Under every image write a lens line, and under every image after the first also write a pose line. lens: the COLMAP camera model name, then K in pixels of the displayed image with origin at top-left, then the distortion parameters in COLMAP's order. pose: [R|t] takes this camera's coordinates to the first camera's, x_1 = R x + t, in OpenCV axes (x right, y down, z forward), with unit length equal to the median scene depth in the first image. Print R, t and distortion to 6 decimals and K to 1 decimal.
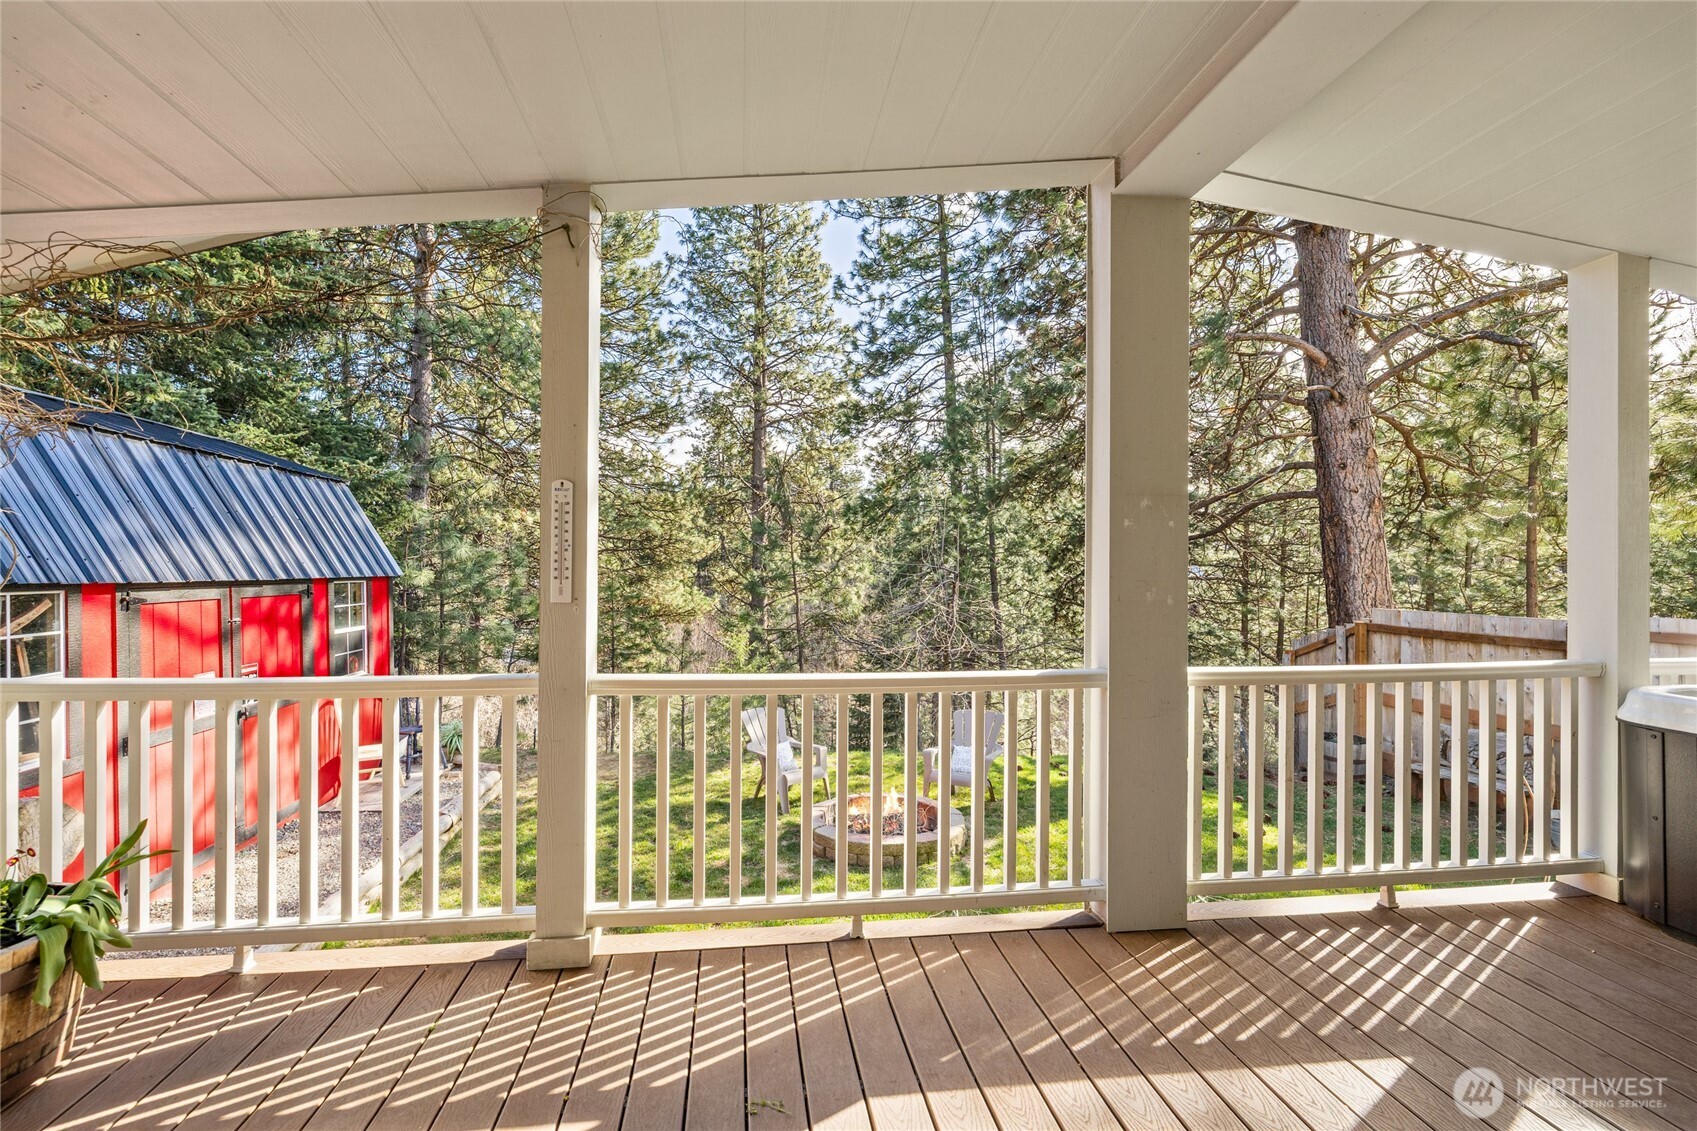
lens RADIAL K [[751.9, 0, 841.9], [0, 751.9, 564.3], [0, 0, 1]] dist [0.004381, 0.000194]
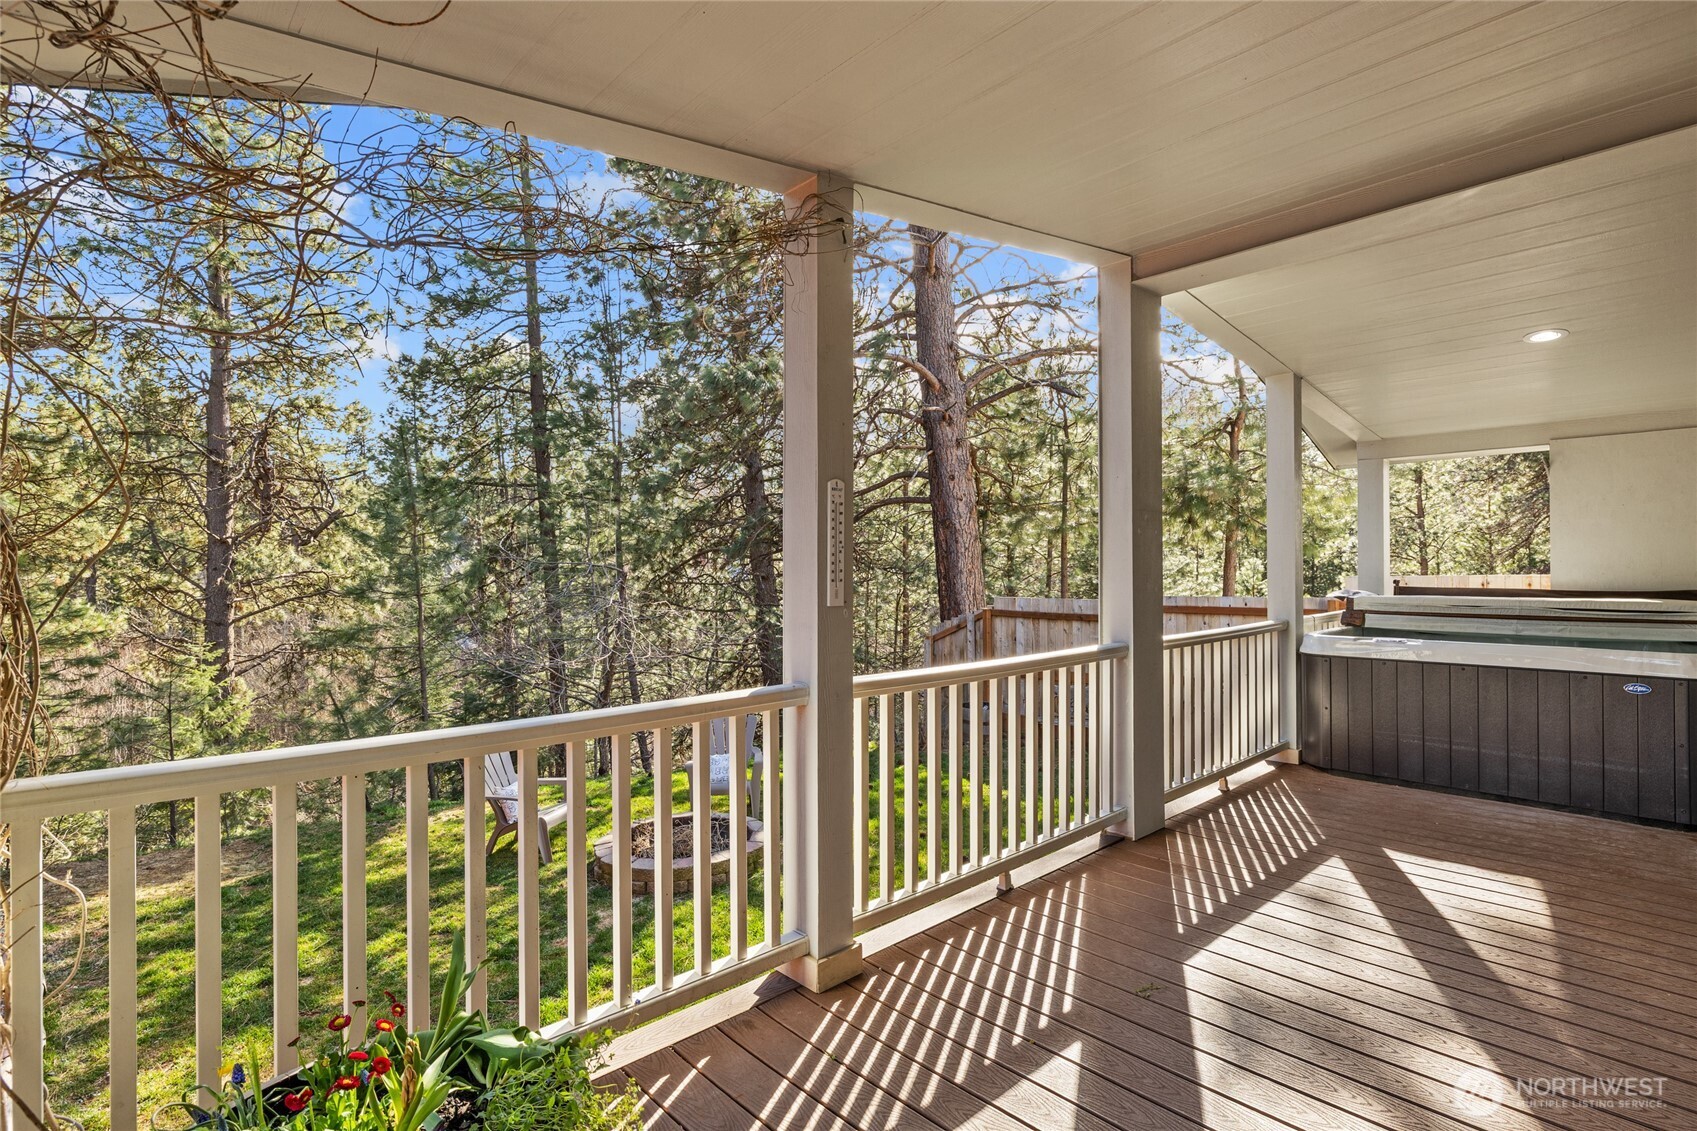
lens RADIAL K [[825.4, 0, 899.6], [0, 825.4, 568.3], [0, 0, 1]] dist [-0.003539, 0.000135]
pose [[0.795180, -0.009994, 0.606291, -0.185034], [0.005195, 0.999940, 0.009669, -0.001336], [-0.606351, -0.004539, 0.795184, 0.021745]]
